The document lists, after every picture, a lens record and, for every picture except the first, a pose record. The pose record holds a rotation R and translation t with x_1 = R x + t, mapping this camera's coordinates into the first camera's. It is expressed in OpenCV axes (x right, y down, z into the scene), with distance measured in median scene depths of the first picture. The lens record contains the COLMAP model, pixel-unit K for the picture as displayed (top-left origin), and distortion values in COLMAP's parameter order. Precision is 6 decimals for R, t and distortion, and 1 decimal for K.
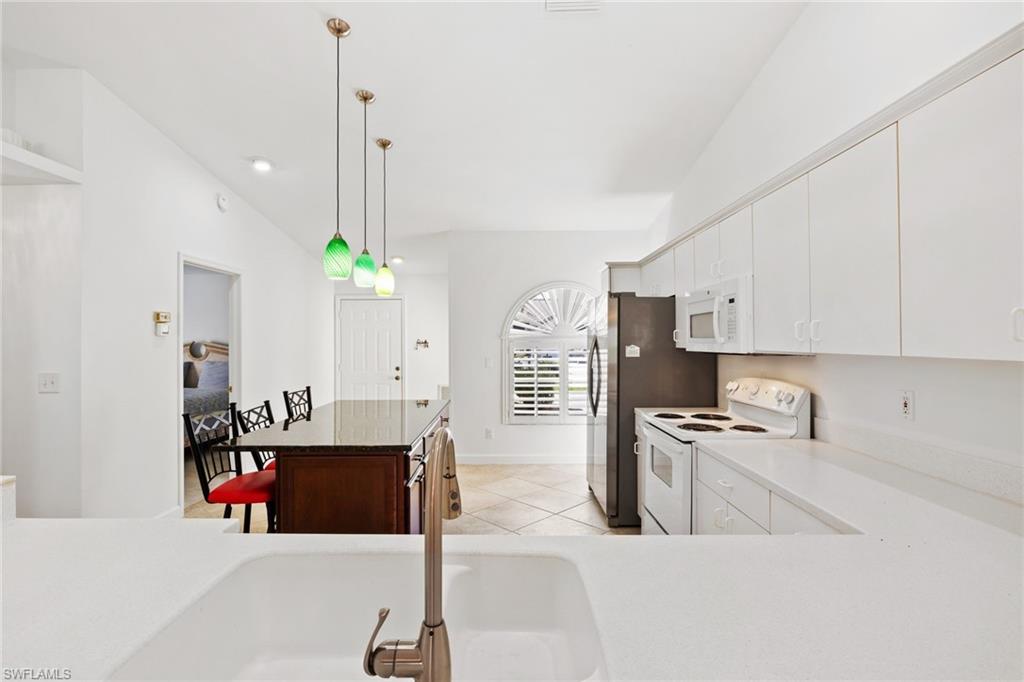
lens RADIAL K [[463.0, 0, 511.7], [0, 463.0, 340.0], [0, 0, 1]] dist [0.004977, 0.000009]
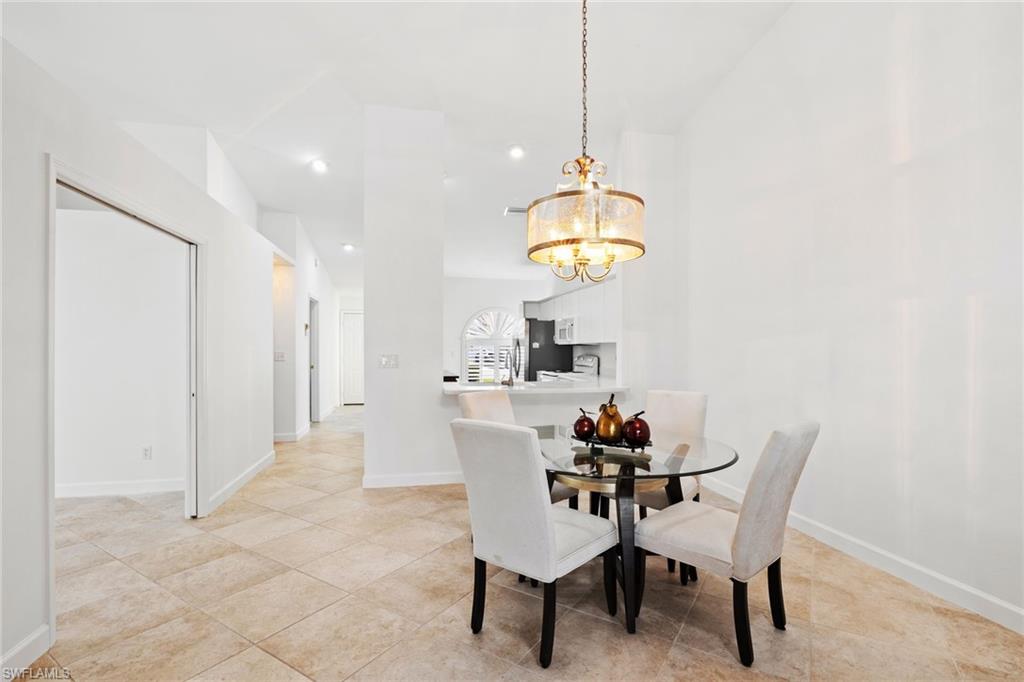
lens RADIAL K [[463.0, 0, 509.6], [0, 463.0, 345.6], [0, 0, 1]] dist [0.004977, 0.000009]
pose [[0.978795, 0.007008, 0.204724, -0.254506], [-0.006178, 0.999970, -0.004695, 0.030419], [-0.204751, 0.003331, 0.978808, -0.920798]]
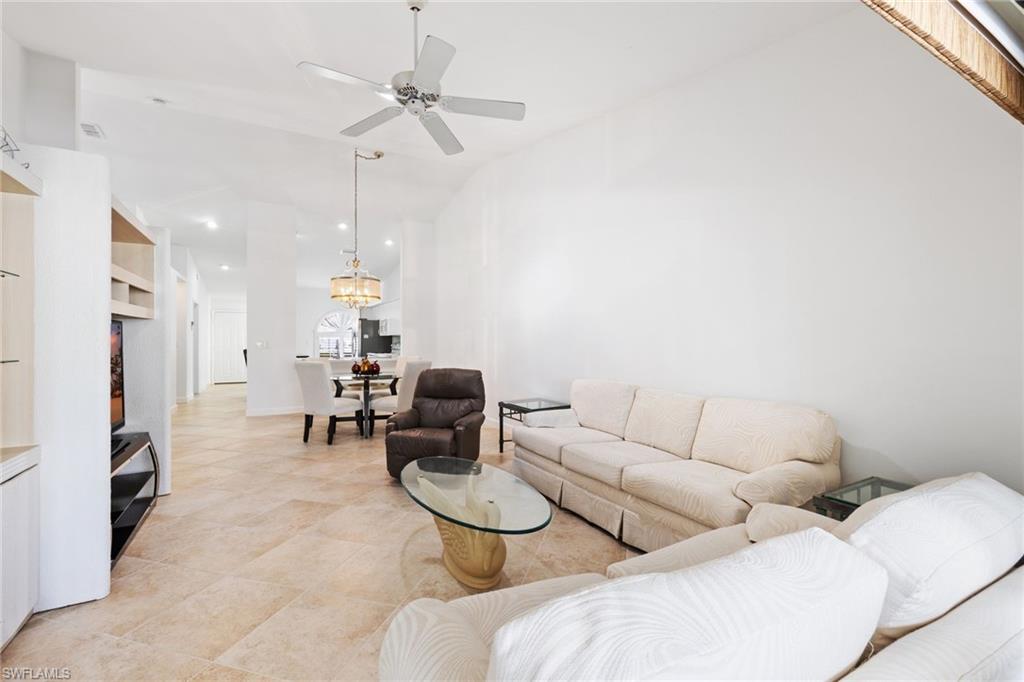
lens RADIAL K [[463.0, 0, 518.4], [0, 463.0, 334.6], [0, 0, 1]] dist [0.004977, 0.000009]
pose [[0.881759, 0.007784, 0.471635, -0.278771], [-0.001307, 0.999900, -0.014058, 0.046908], [-0.471698, 0.011779, 0.881682, -1.998671]]
